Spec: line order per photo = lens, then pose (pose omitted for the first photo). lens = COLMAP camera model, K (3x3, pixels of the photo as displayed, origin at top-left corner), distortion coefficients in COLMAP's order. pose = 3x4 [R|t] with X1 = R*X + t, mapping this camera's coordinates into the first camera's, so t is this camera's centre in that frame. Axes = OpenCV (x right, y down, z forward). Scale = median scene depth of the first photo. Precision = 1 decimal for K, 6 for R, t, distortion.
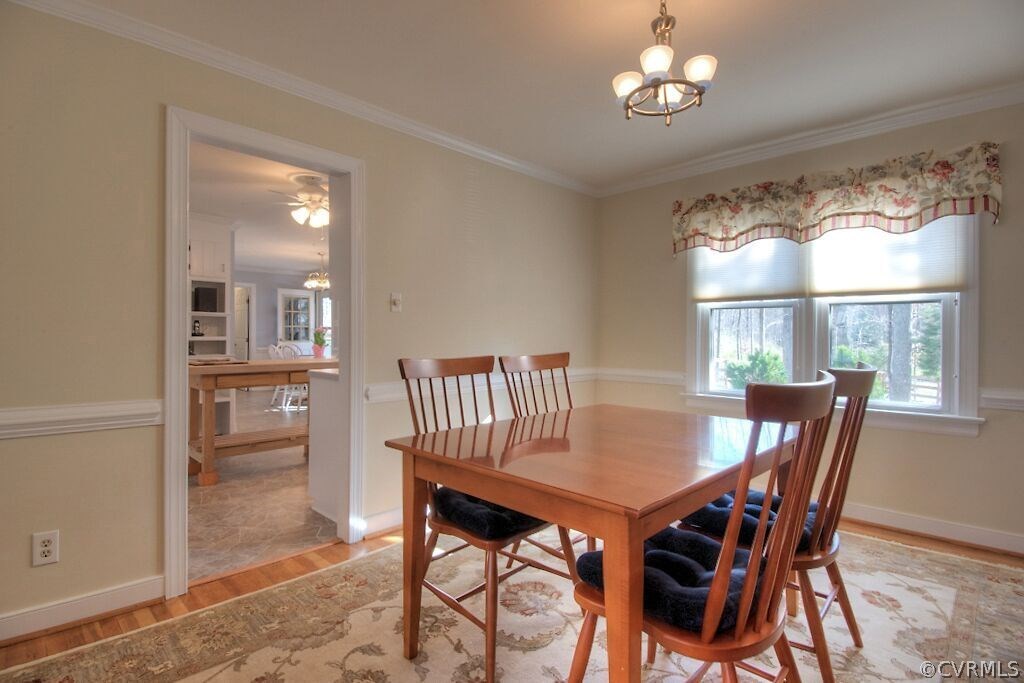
lens RADIAL K [[499.3, 0, 516.0], [0, 499.3, 335.6], [0, 0, 1]] dist [-0.012215, -0.005975]
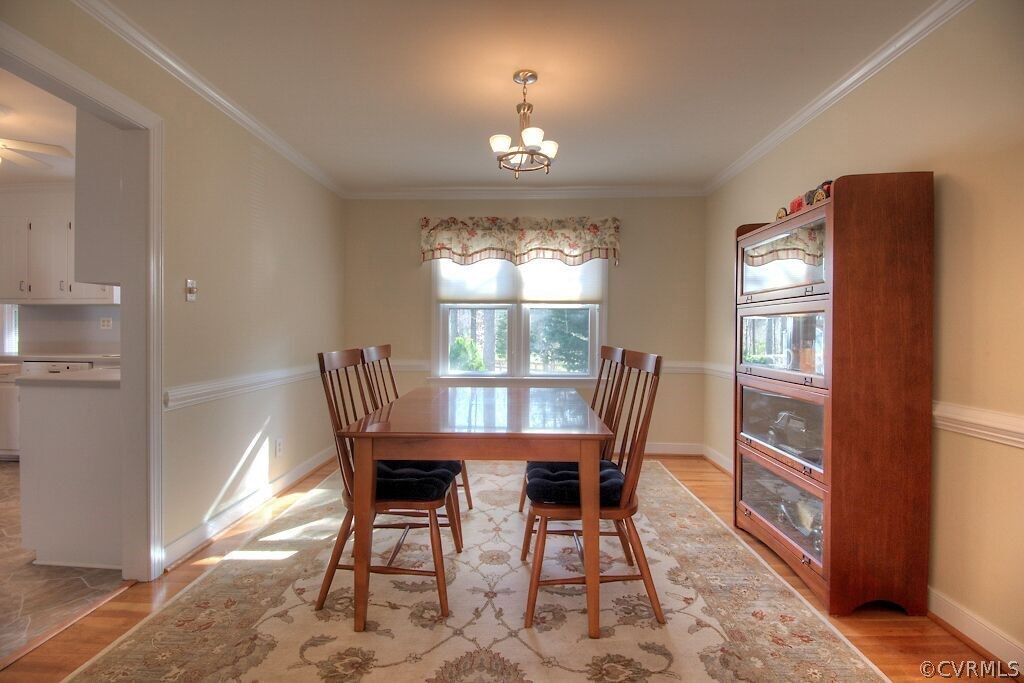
lens RADIAL K [[475.7, 0, 514.5], [0, 475.7, 334.8], [0, 0, 1]] dist [-0.031630, -0.002321]
pose [[0.720928, -0.004885, 0.692993, -0.354028], [-0.001273, 0.999964, 0.008373, 0.002070], [-0.693009, -0.006918, 0.720895, 0.025594]]
